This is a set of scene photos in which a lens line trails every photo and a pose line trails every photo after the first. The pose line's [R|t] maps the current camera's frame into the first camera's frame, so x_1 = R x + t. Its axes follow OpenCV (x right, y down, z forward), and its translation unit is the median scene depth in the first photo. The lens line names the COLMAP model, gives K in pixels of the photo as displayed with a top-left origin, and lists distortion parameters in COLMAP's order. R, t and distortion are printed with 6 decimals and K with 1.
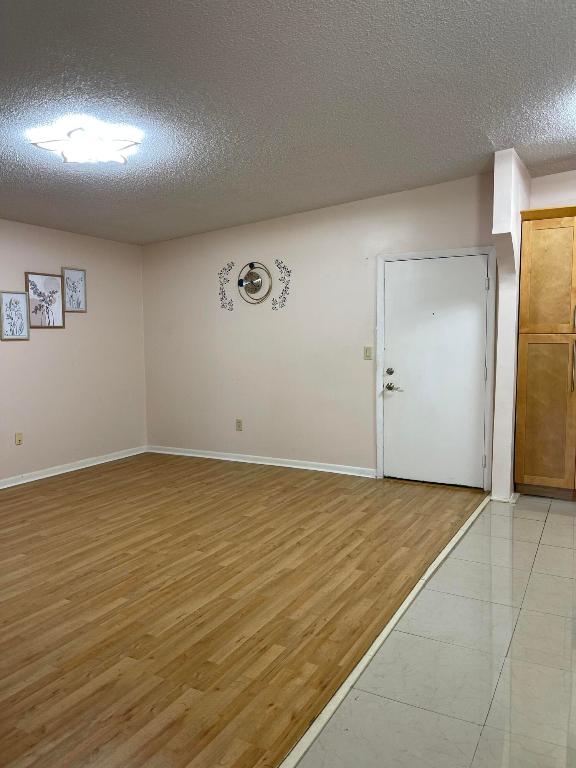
lens RADIAL K [[580.8, 0, 291.7], [0, 580.8, 384.7], [0, 0, 1]] dist [0.035612, -0.016579]
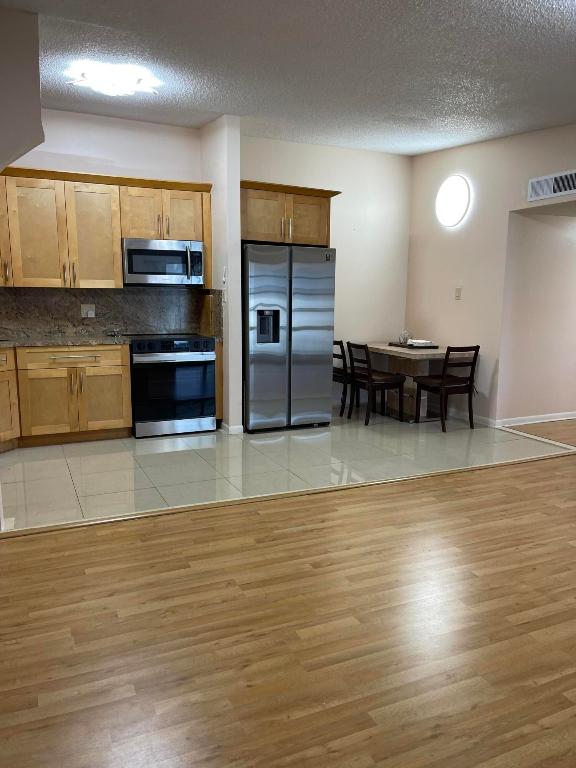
lens RADIAL K [[580.8, 0, 294.4], [0, 580.8, 385.1], [0, 0, 1]] dist [0.035612, -0.016579]
pose [[-0.801589, -0.092700, 0.590645, -0.300525], [0.046197, 0.975350, 0.215775, -0.096732], [-0.596087, 0.200249, -0.777548, 1.279675]]
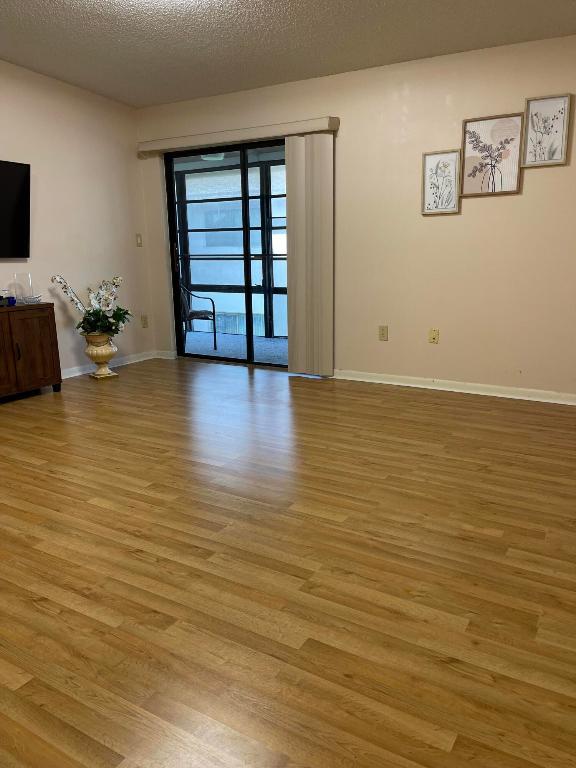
lens RADIAL K [[580.8, 0, 293.7], [0, 580.8, 383.7], [0, 0, 1]] dist [0.035612, -0.016579]
pose [[-0.041452, 0.235292, -0.971040, 0.415671], [-0.072911, 0.968572, 0.237807, -0.028918], [0.996477, 0.080657, -0.022993, 0.910977]]
